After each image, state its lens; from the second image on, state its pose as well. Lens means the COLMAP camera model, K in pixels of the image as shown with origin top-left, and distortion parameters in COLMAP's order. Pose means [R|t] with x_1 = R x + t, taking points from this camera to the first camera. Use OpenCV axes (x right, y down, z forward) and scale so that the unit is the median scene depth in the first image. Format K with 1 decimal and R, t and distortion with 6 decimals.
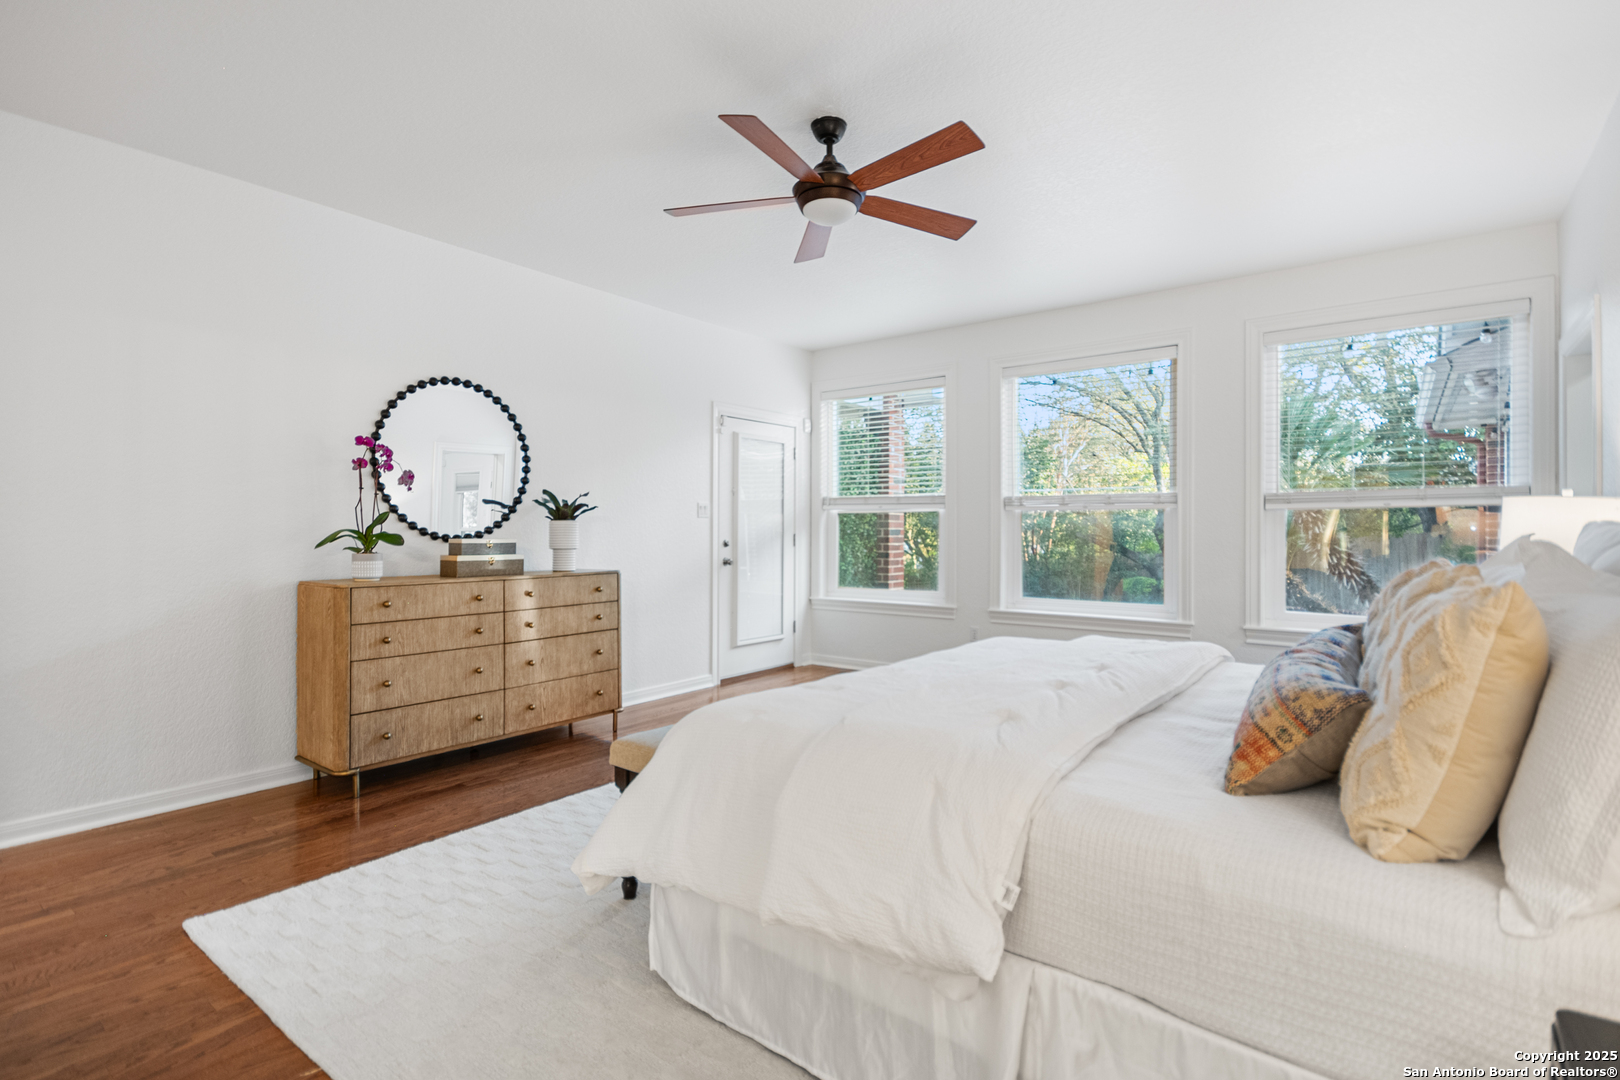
lens RADIAL K [[769.9, 0, 808.7], [0, 769.9, 534.7], [0, 0, 1]] dist [-0.001875, 0.000031]
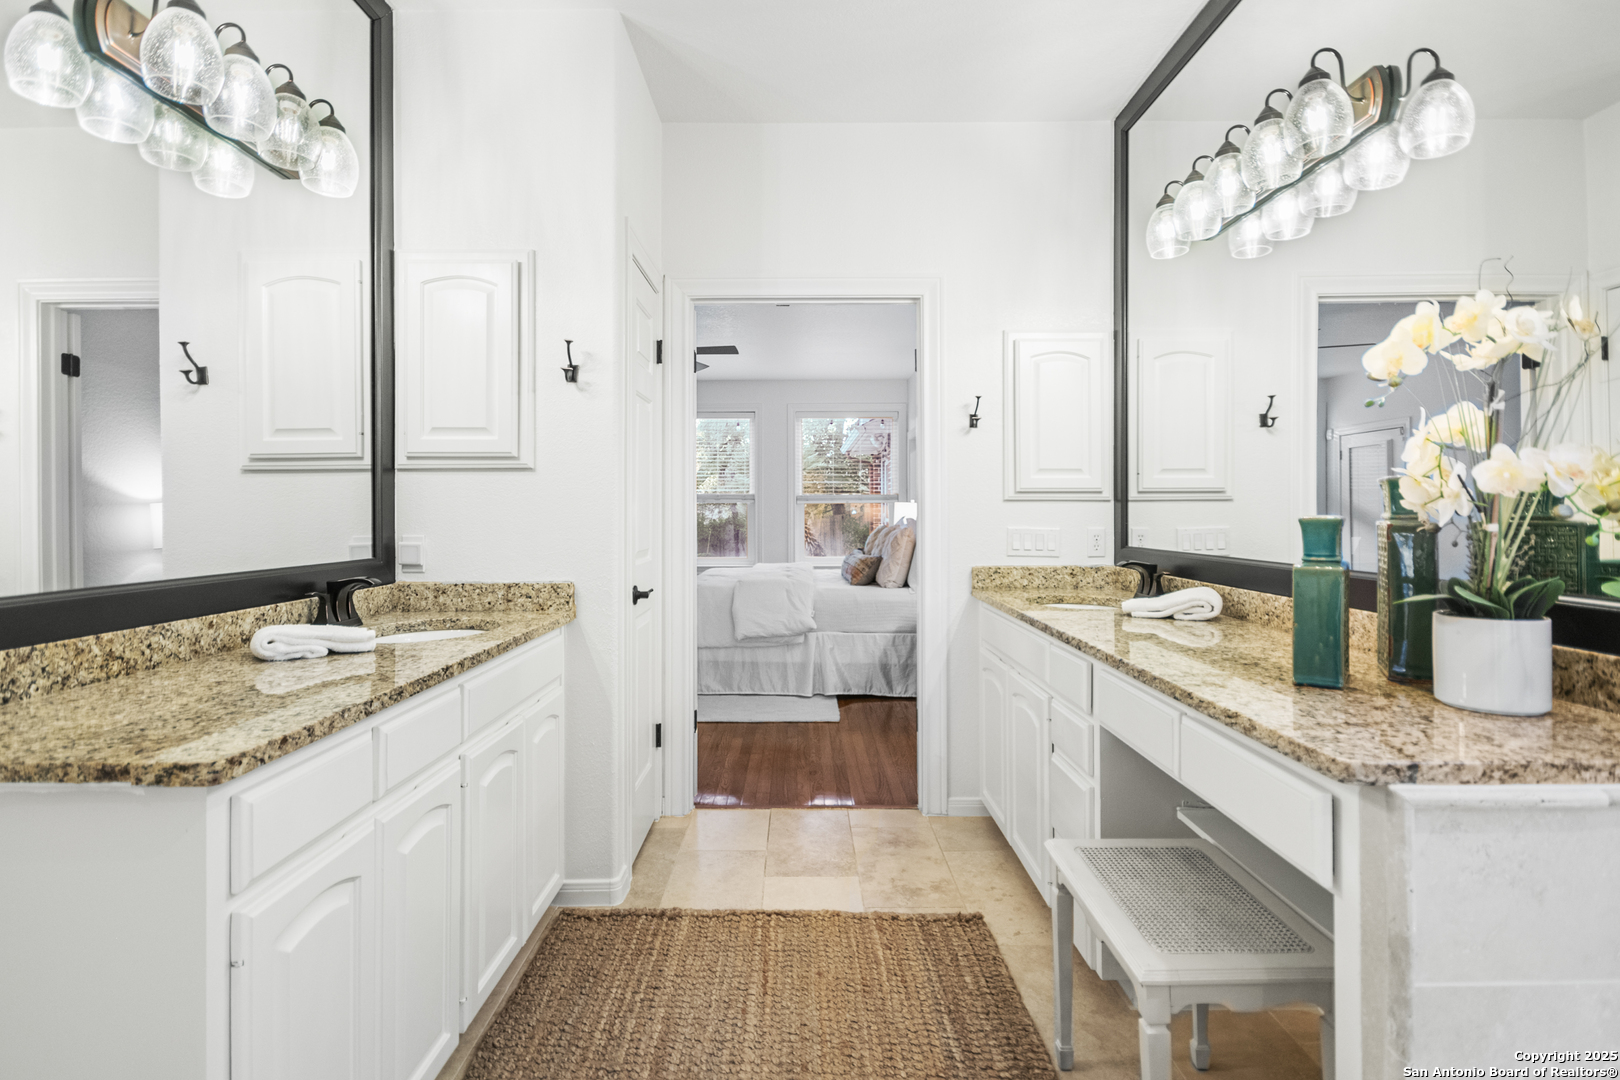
lens RADIAL K [[779.0, 0, 808.7], [0, 779.0, 526.4], [0, 0, 1]] dist [-0.000887, -0.000066]
pose [[0.787325, -0.015240, 0.616350, -1.983736], [0.008448, 0.999867, 0.013932, -0.007050], [-0.616481, -0.005762, 0.787349, -1.875548]]
